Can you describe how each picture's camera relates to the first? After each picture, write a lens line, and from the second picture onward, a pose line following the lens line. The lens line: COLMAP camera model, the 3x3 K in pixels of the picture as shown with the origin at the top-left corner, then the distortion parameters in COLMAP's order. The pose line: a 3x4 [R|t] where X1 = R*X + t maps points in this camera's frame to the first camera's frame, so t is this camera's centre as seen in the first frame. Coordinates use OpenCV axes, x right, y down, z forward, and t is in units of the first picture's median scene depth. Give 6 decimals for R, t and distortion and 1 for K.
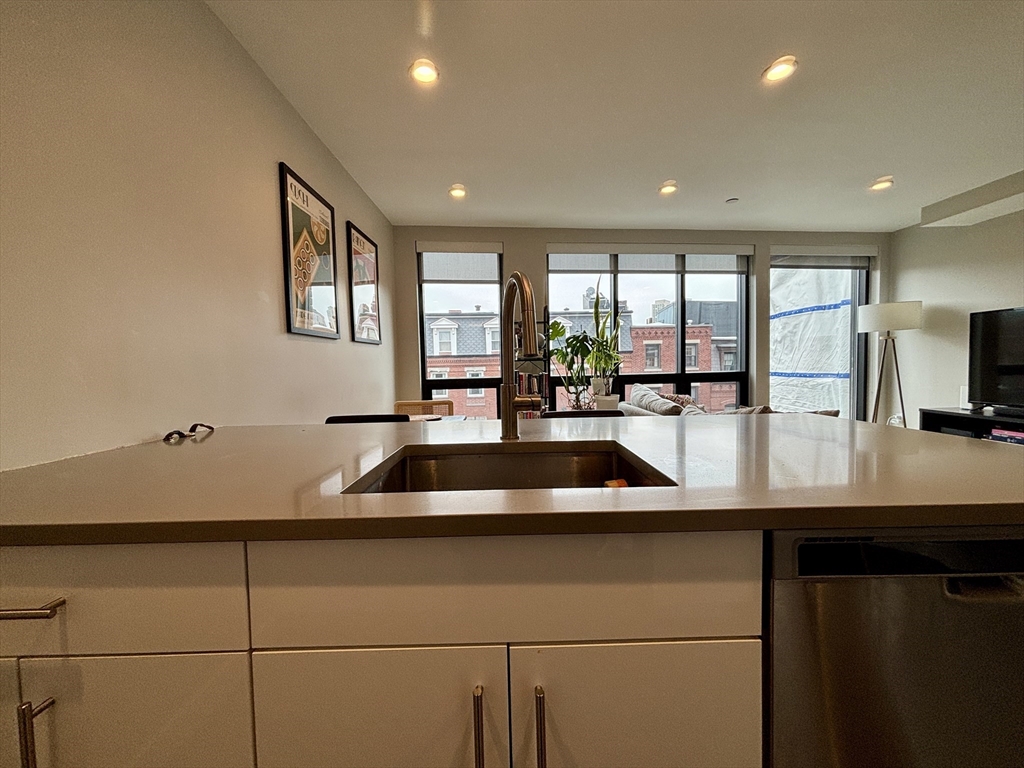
lens RADIAL K [[409.0, 0, 502.5], [0, 409.0, 386.4], [0, 0, 1]] dist [0.003916, -0.003207]
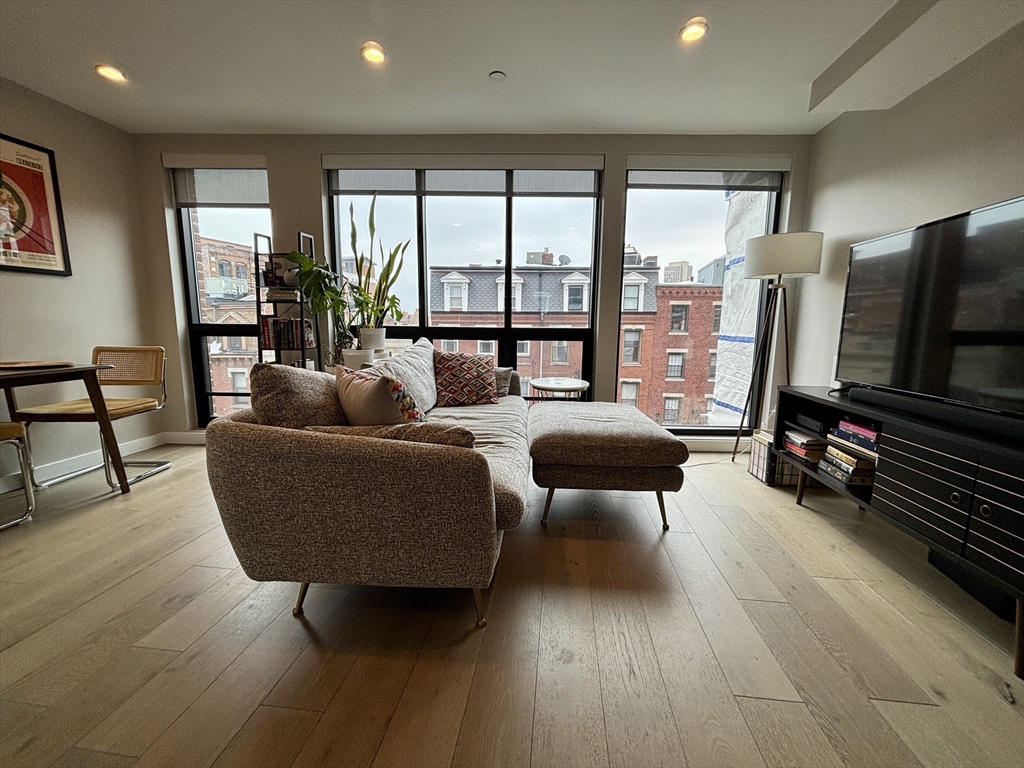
lens RADIAL K [[409.0, 0, 509.0], [0, 409.0, 388.5], [0, 0, 1]] dist [0.003916, -0.003207]
pose [[0.992338, 0.050048, -0.112967, 0.438702], [-0.038285, 0.993841, 0.103993, 0.002243], [0.117476, -0.098871, 0.988142, 0.168436]]
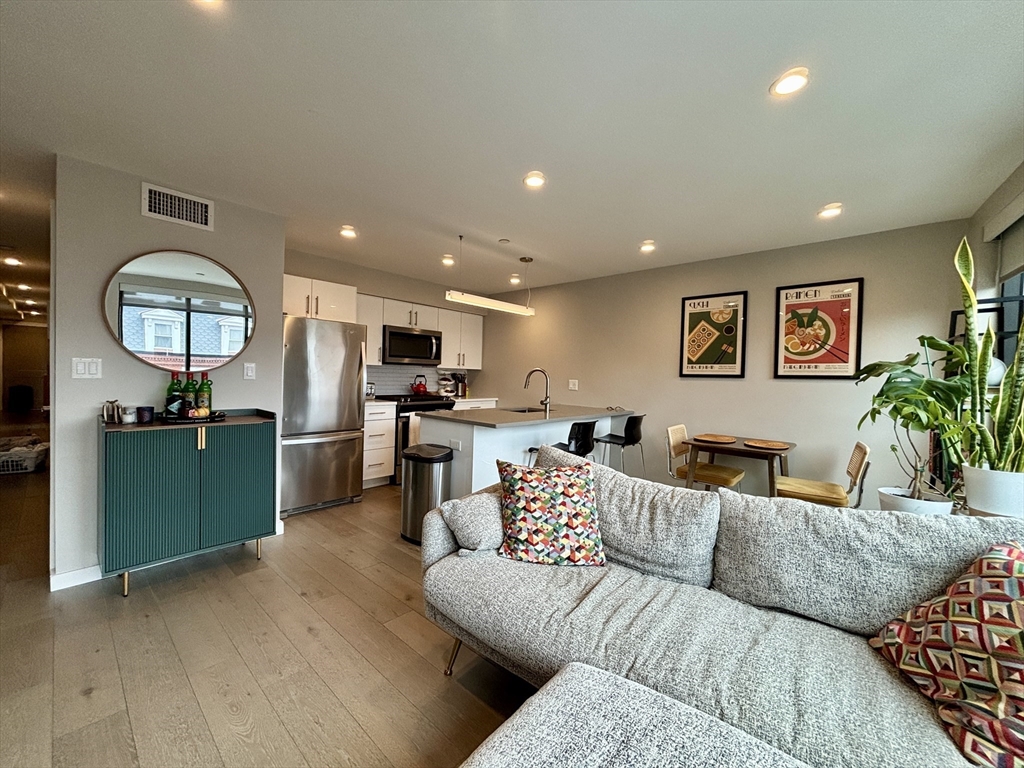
lens RADIAL K [[409.0, 0, 509.6], [0, 409.0, 383.6], [0, 0, 1]] dist [0.003916, -0.003207]
pose [[-0.672566, 0.019219, -0.739788, 0.610499], [-0.050083, 0.996189, 0.071412, -0.076752], [0.738341, 0.085080, -0.669040, 0.662634]]
